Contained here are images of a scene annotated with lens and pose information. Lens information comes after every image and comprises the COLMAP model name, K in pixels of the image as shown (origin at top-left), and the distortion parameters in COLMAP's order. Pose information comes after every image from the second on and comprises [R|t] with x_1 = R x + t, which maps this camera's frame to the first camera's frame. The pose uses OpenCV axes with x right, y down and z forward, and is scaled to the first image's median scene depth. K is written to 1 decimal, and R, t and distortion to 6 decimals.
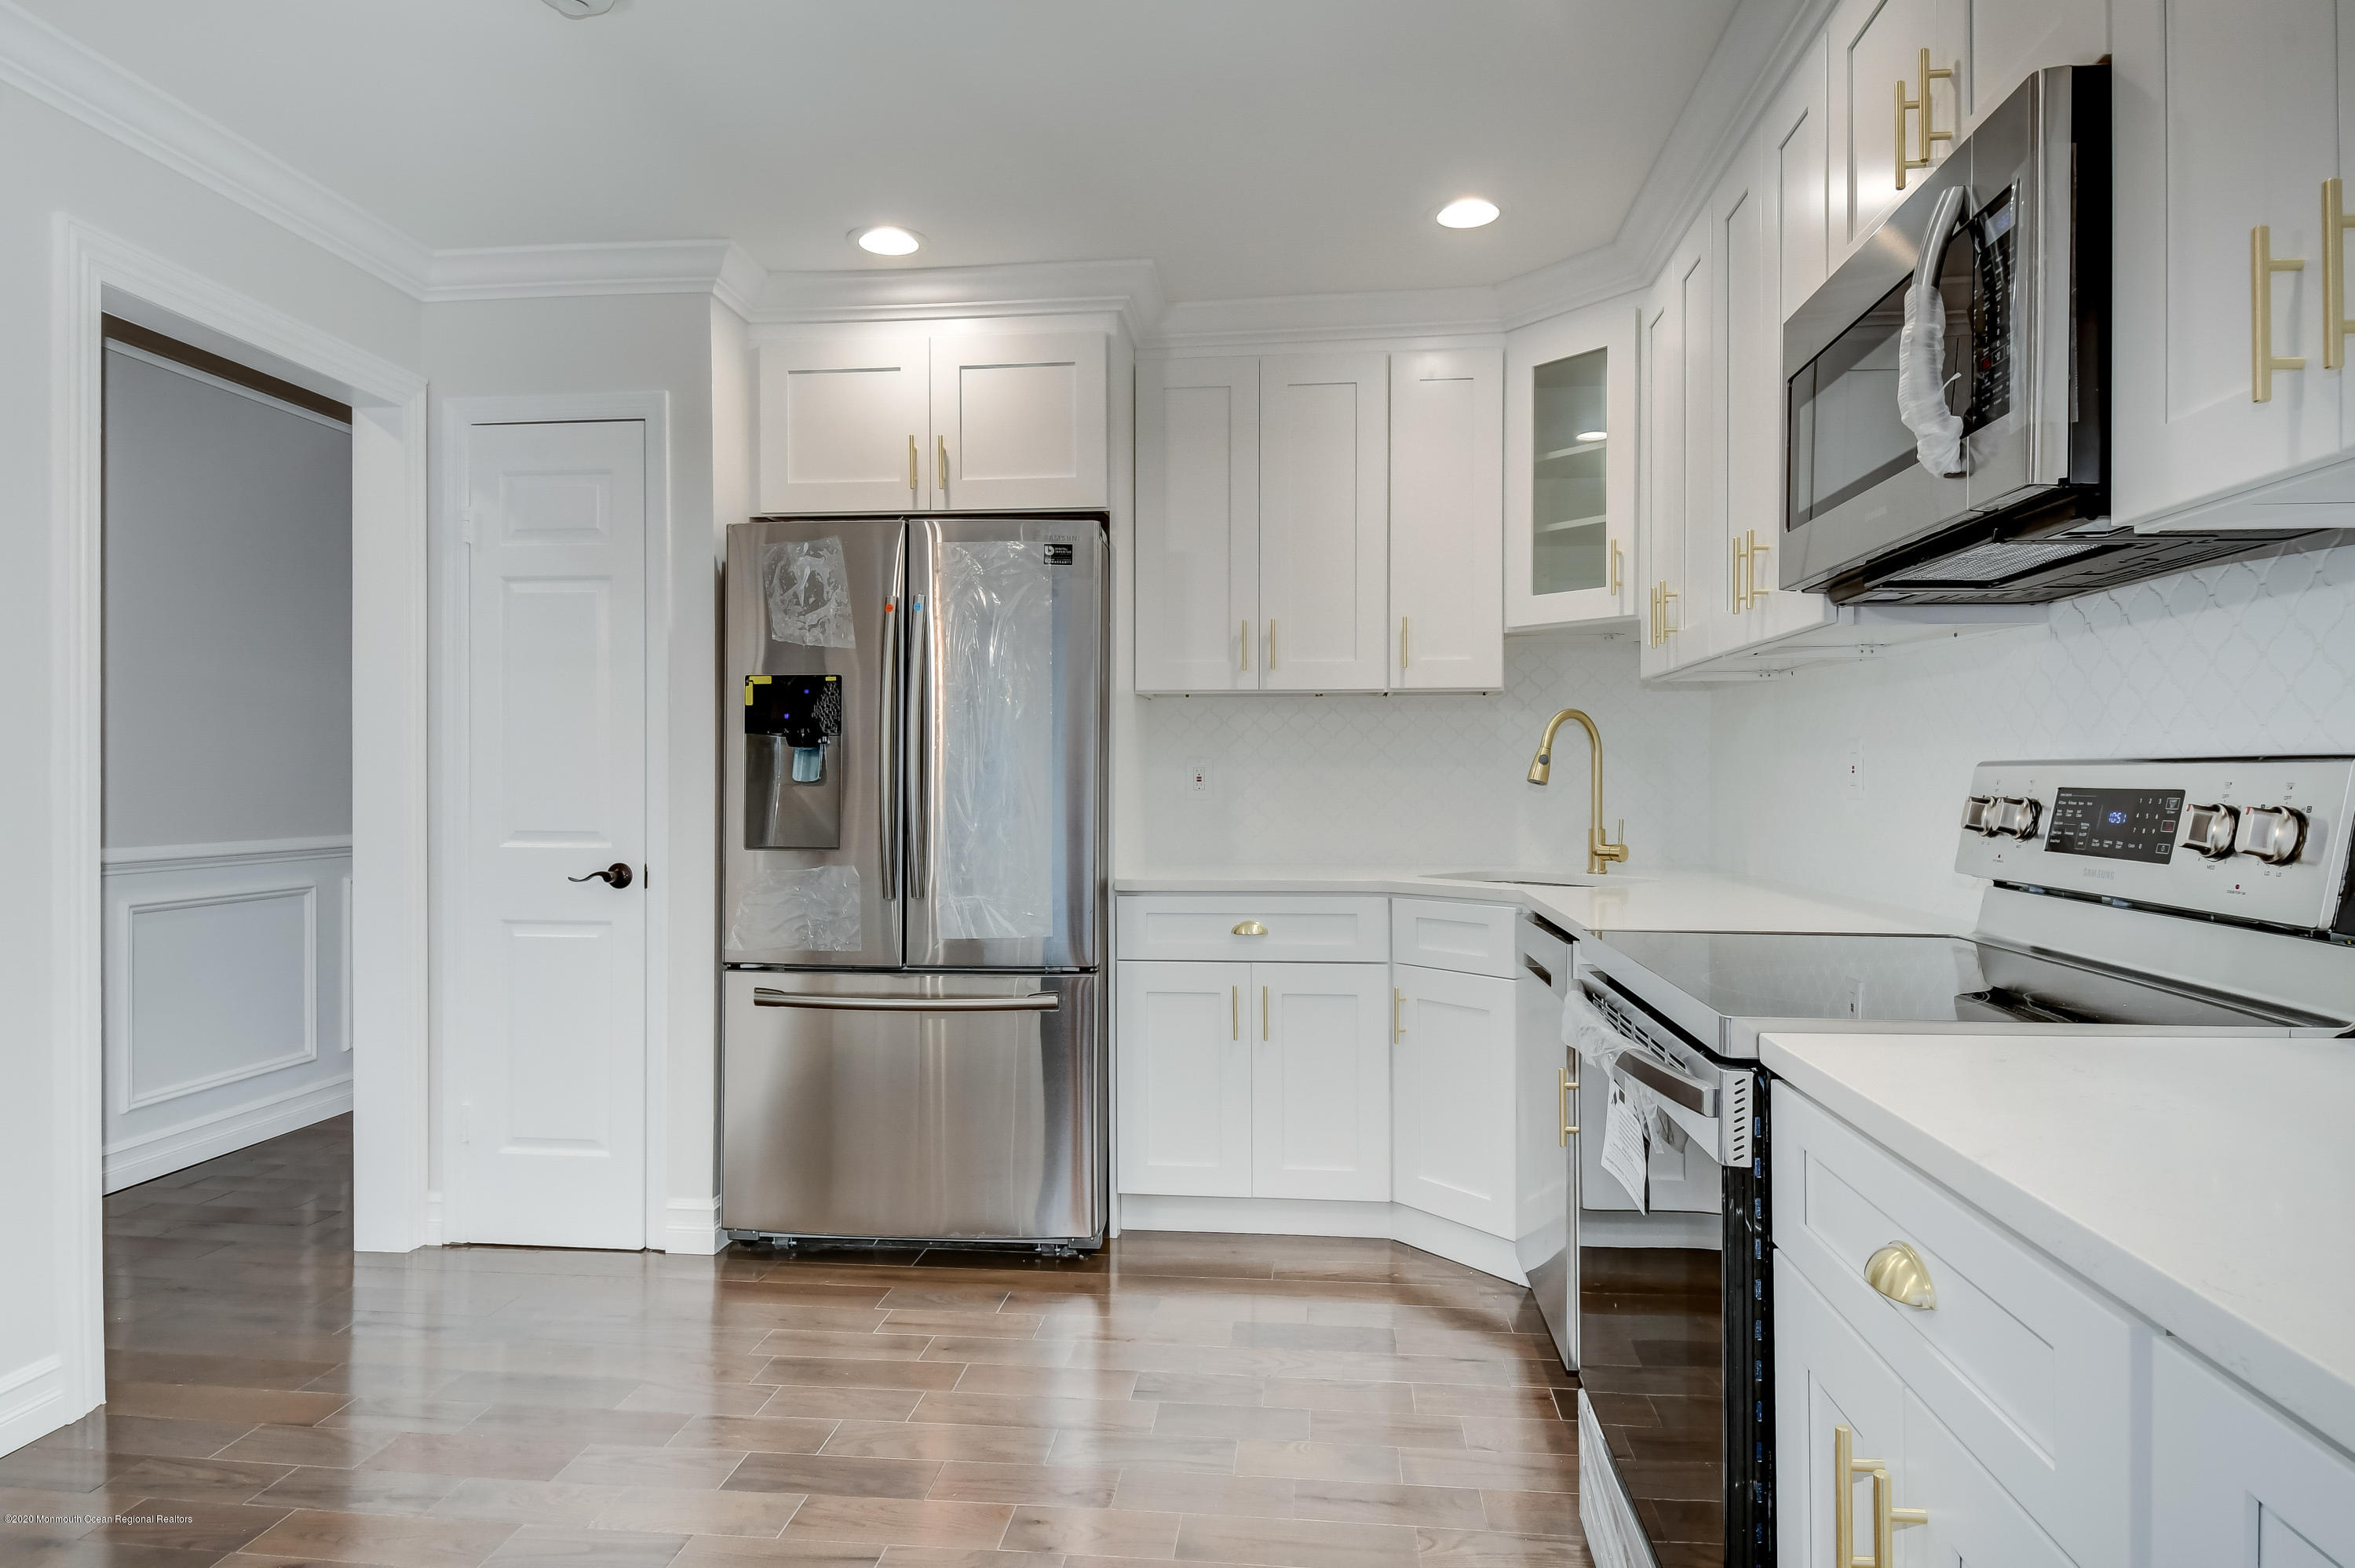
lens RADIAL K [[1347.3, 0, 1210.7], [0, 1347.3, 778.5], [0, 0, 1]] dist [0.005749, 0.000415]
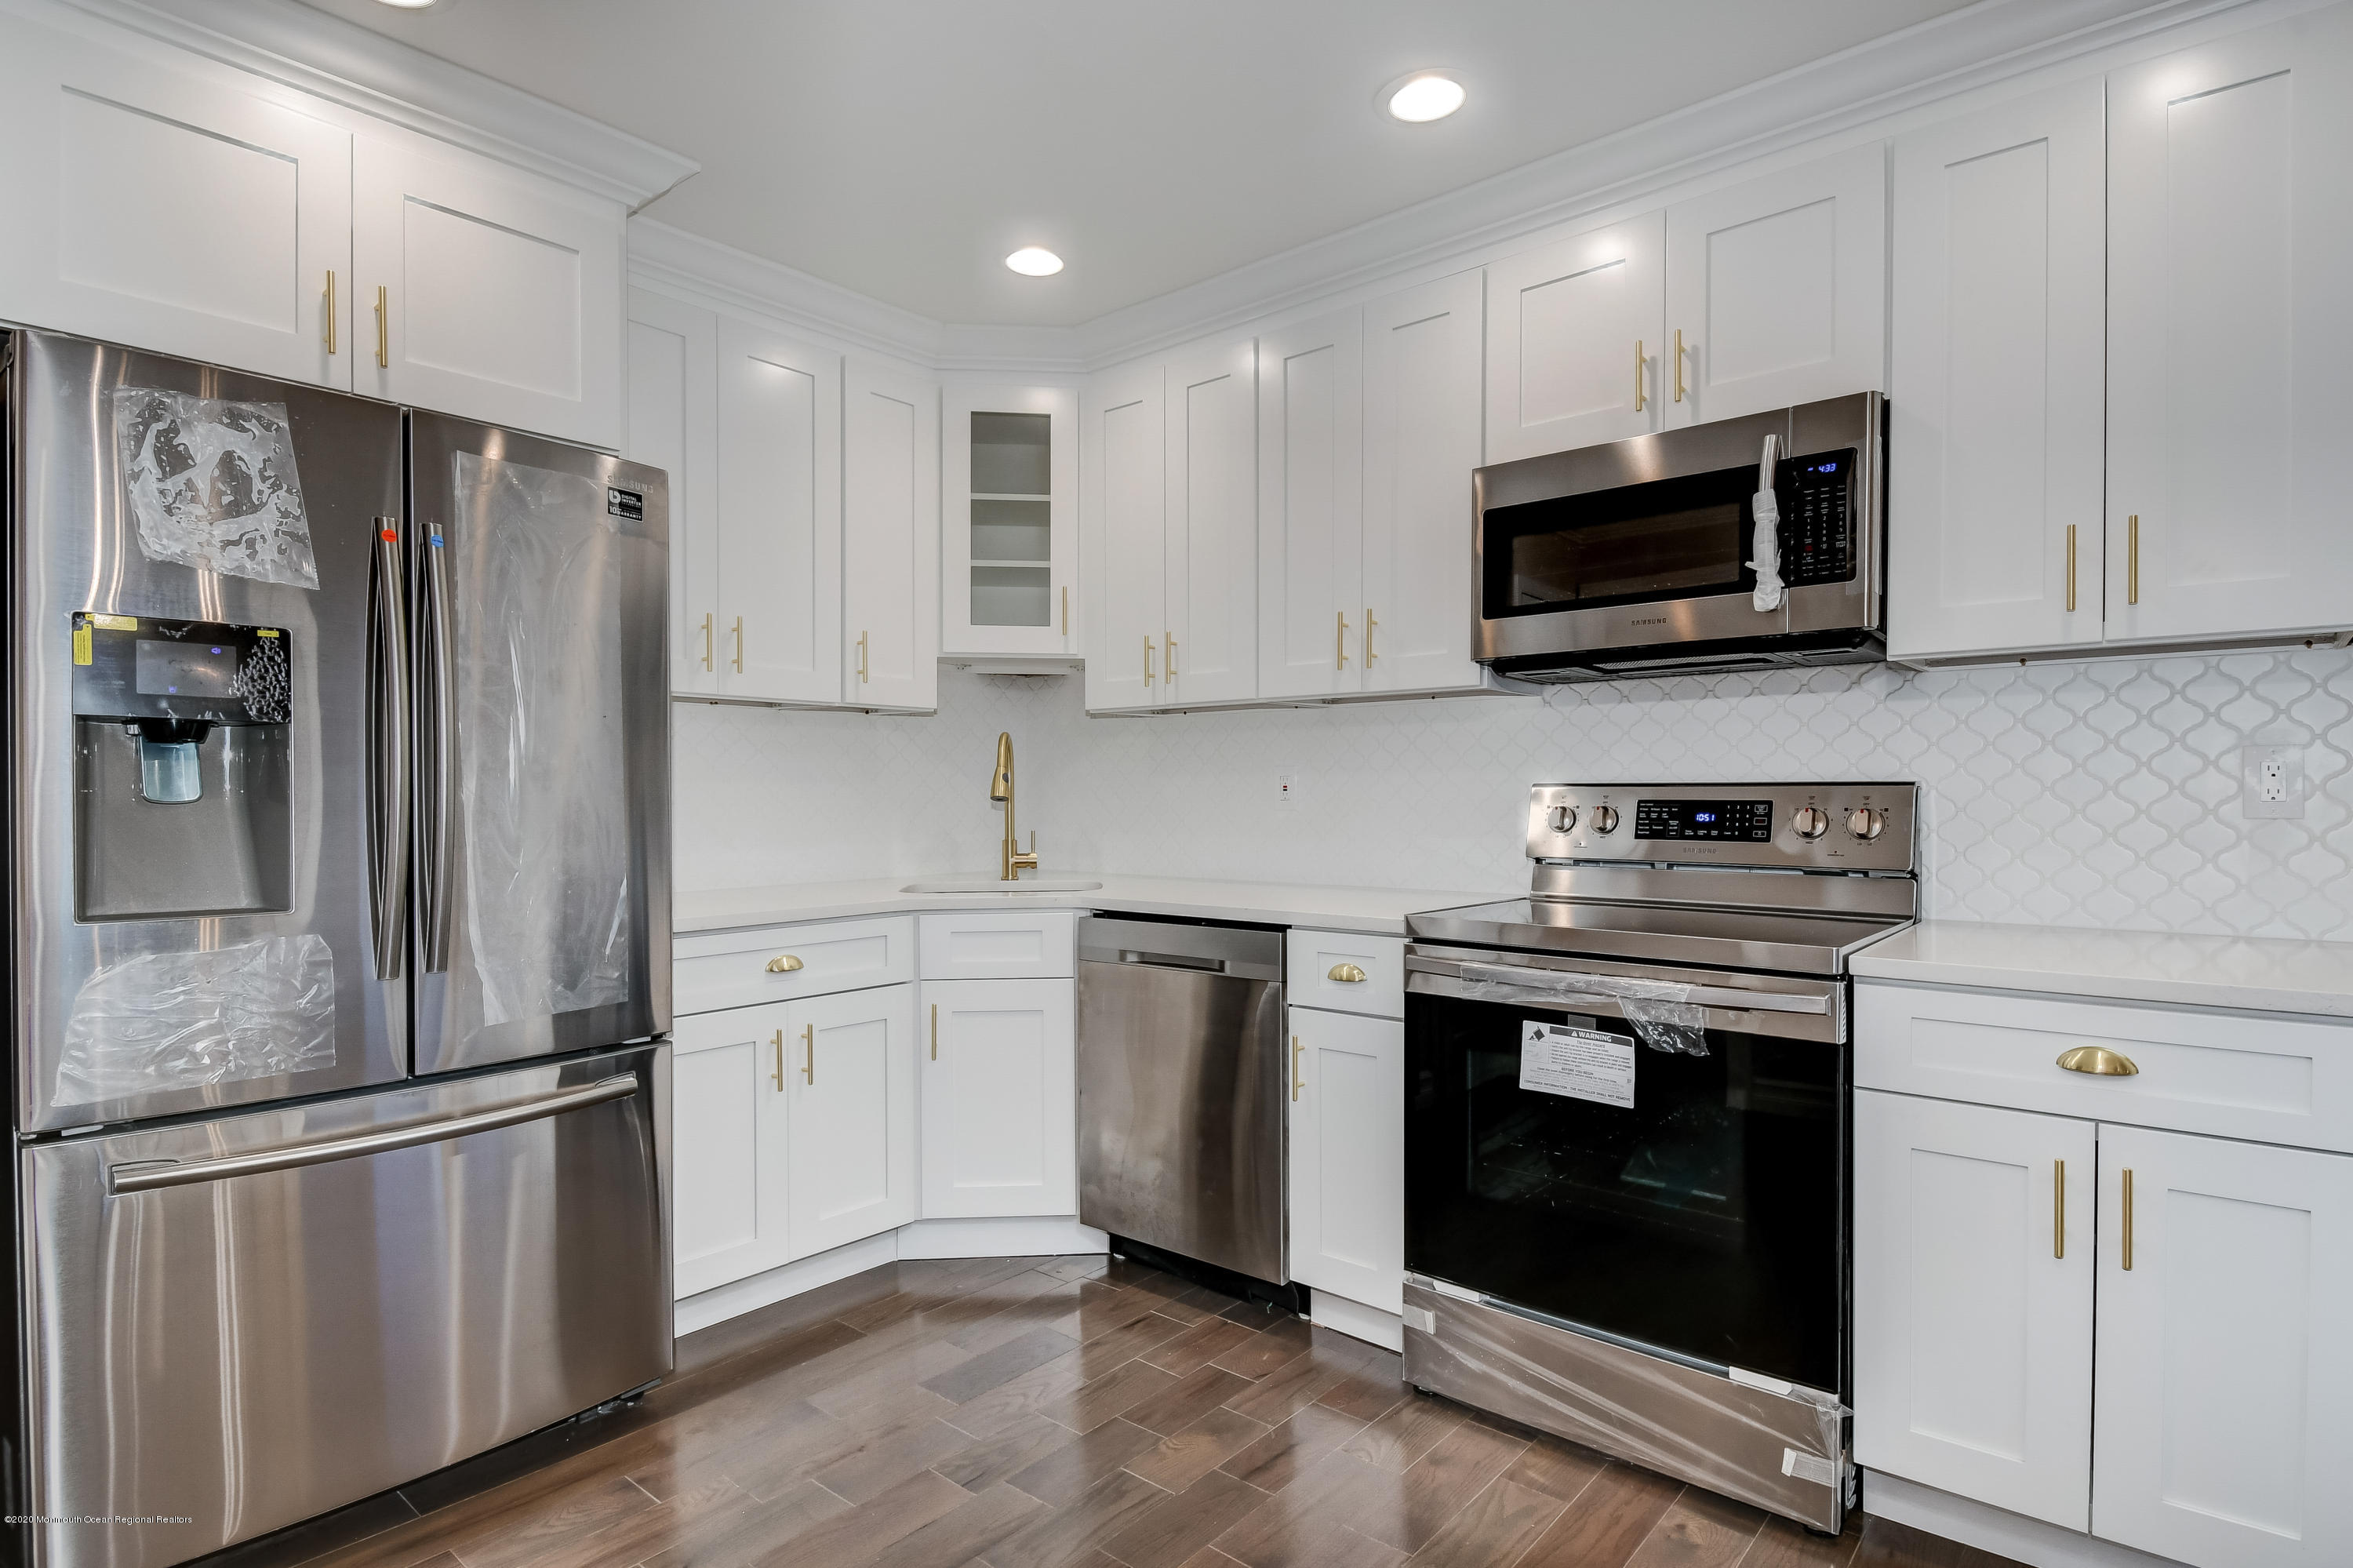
lens RADIAL K [[1216.0, 0, 1175.9], [0, 1216.0, 796.9], [0, 0, 1]] dist [-0.000249, -0.001894]
pose [[0.575355, -0.001896, 0.817902, -0.485424], [0.000042, 0.999997, 0.002289, -0.000146], [-0.817904, -0.001283, 0.575354, 0.329855]]
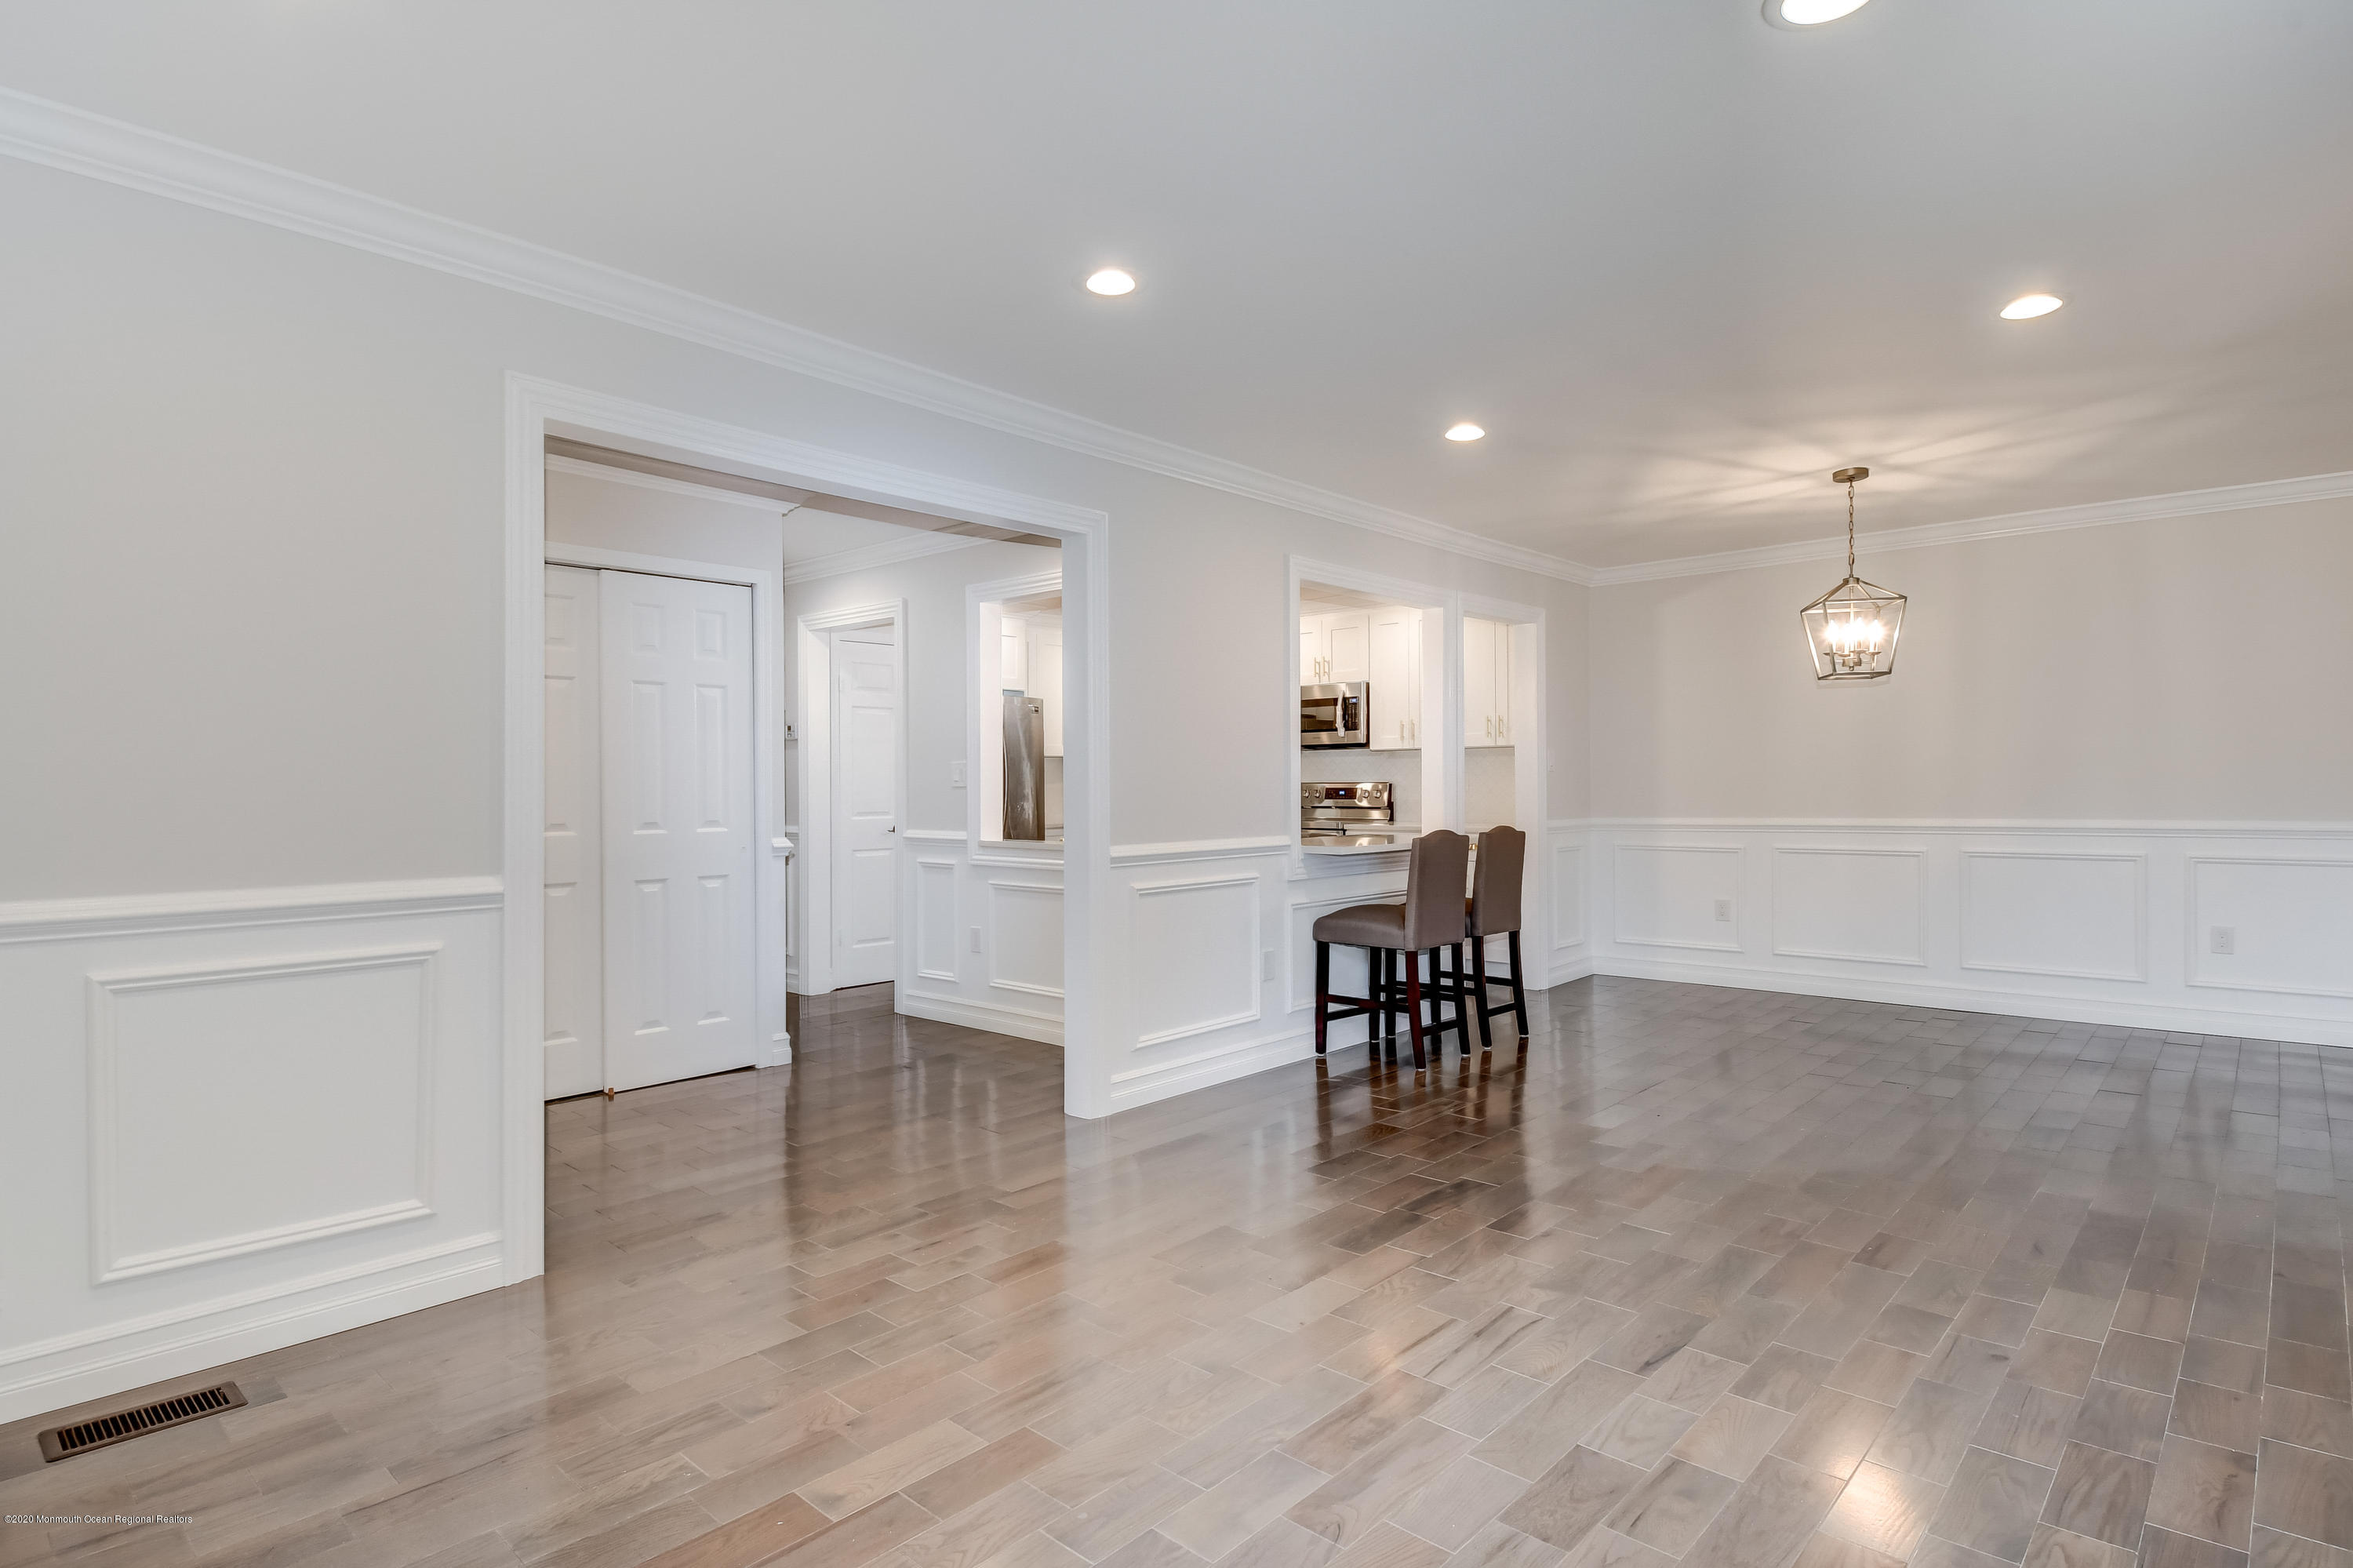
lens RADIAL K [[1216.0, 0, 1175.9], [0, 1216.0, 796.9], [0, 0, 1]] dist [-0.000249, -0.001894]
pose [[0.602929, -0.015080, 0.797652, -1.934889], [0.007215, 0.999884, 0.013449, -0.013112], [-0.797762, -0.002354, 0.602967, -0.772425]]
